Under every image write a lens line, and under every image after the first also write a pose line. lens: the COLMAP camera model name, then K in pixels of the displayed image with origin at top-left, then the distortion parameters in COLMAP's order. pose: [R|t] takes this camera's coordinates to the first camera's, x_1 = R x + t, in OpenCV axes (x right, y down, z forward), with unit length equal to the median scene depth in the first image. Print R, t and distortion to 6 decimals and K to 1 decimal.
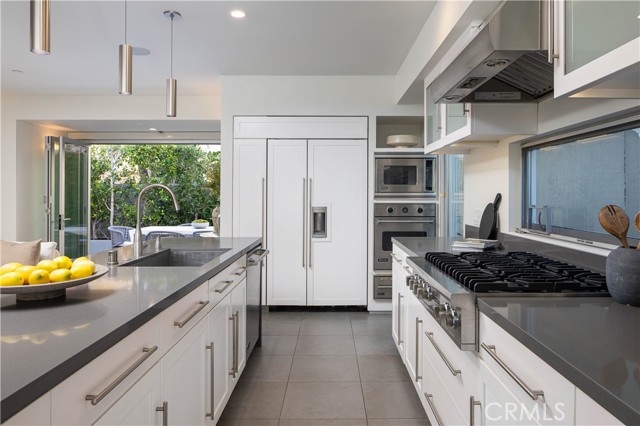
lens RADIAL K [[445.4, 0, 323.6], [0, 445.4, 194.0], [0, 0, 1]] dist [0.020968, 0.000337]
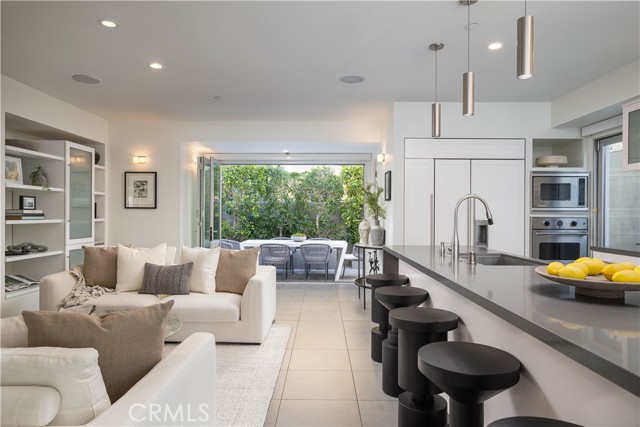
lens RADIAL K [[411.2, 0, 314.6], [0, 411.2, 212.0], [0, 0, 1]] dist [0.004355, 0.002421]
pose [[0.999994, 0.003317, -0.000109, -0.361371], [-0.003318, 0.999987, -0.003963, 0.011731], [0.000095, 0.003964, 0.999992, -0.022370]]
